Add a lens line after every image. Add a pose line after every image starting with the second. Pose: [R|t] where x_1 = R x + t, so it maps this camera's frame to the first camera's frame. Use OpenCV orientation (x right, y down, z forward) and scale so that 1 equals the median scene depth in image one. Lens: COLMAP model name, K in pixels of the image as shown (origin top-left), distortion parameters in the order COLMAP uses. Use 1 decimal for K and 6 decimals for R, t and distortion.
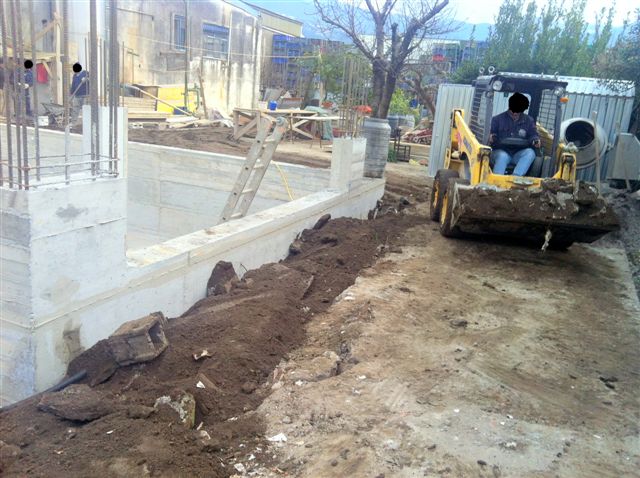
lens RADIAL K [[572.0, 0, 319.9], [0, 572.0, 238.1], [0, 0, 1]] dist [0.019263, -0.010155]
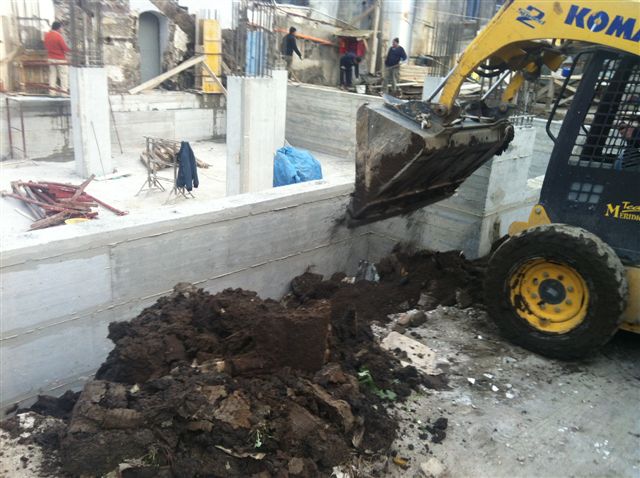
lens RADIAL K [[572.0, 0, 320.3], [0, 572.0, 239.2], [0, 0, 1]] dist [0.019263, -0.010155]
pose [[0.917802, 0.098235, -0.384693, -0.062532], [-0.076033, 0.994463, 0.072547, 0.029524], [0.389690, -0.037334, 0.920189, -0.151062]]
